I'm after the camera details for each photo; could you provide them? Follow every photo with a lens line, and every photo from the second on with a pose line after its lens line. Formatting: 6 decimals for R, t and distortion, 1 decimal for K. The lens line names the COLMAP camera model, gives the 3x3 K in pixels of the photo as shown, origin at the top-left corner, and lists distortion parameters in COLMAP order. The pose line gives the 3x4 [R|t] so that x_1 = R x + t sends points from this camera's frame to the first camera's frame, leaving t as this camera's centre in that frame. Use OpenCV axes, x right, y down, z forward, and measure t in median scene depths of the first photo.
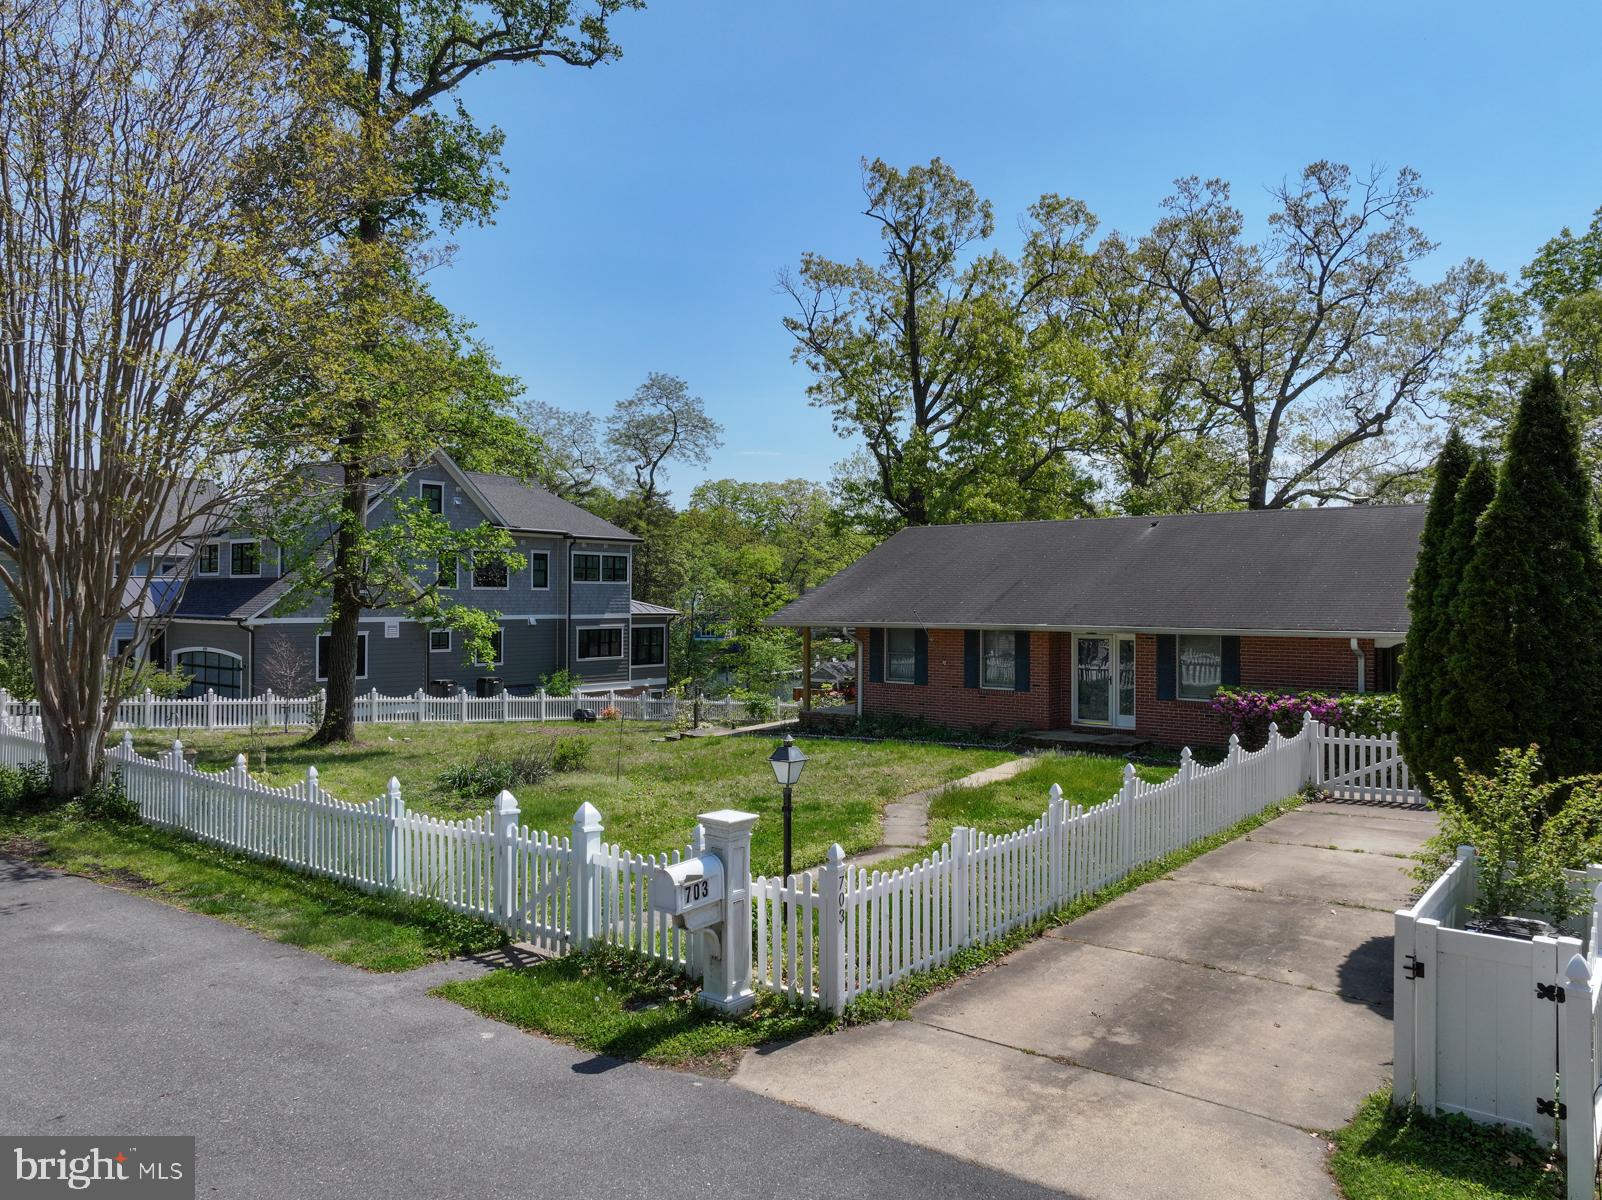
lens RADIAL K [[1121.4, 0, 809.3], [0, 1121.4, 604.1], [0, 0, 1]] dist [0.005568, -0.000588]
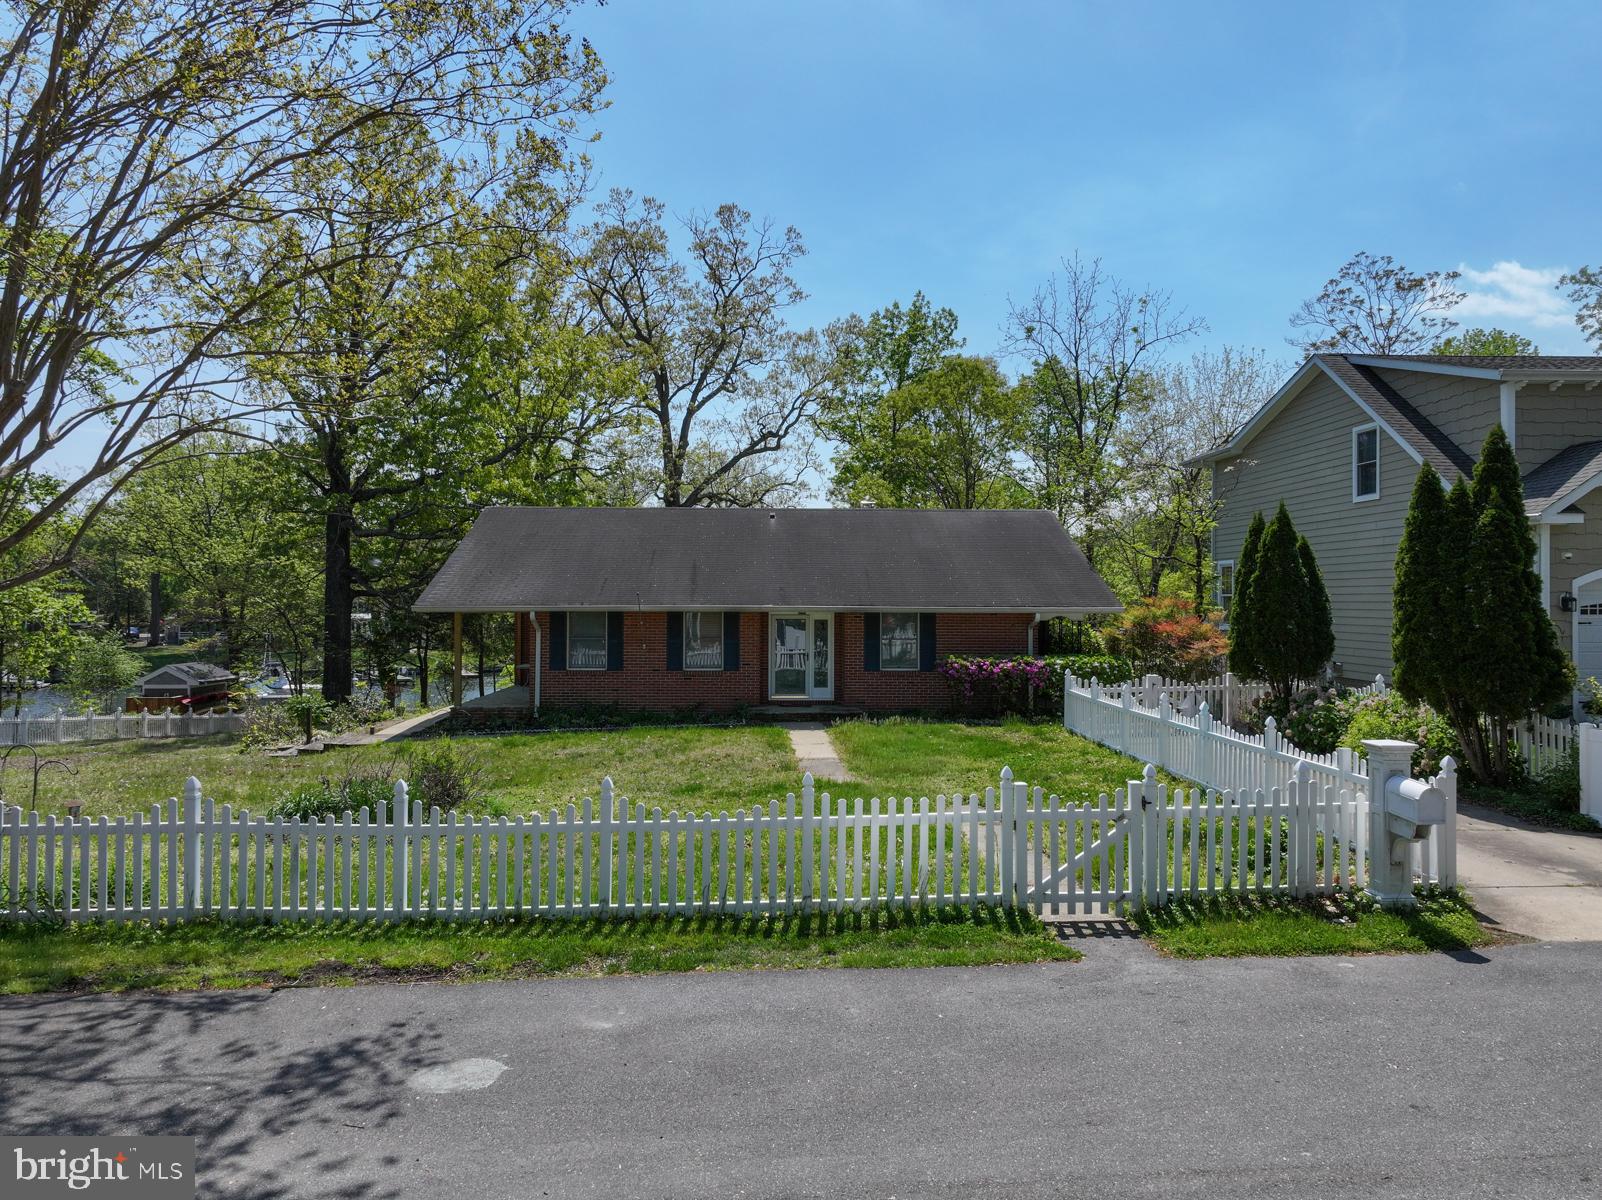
lens RADIAL K [[1121.4, 0, 809.3], [0, 1121.4, 604.1], [0, 0, 1]] dist [0.005568, -0.000588]
pose [[0.751859, -0.003452, 0.659315, -0.425804], [0.000924, 0.999991, 0.004181, 0.011486], [-0.659323, -0.002534, 0.751855, 0.166305]]
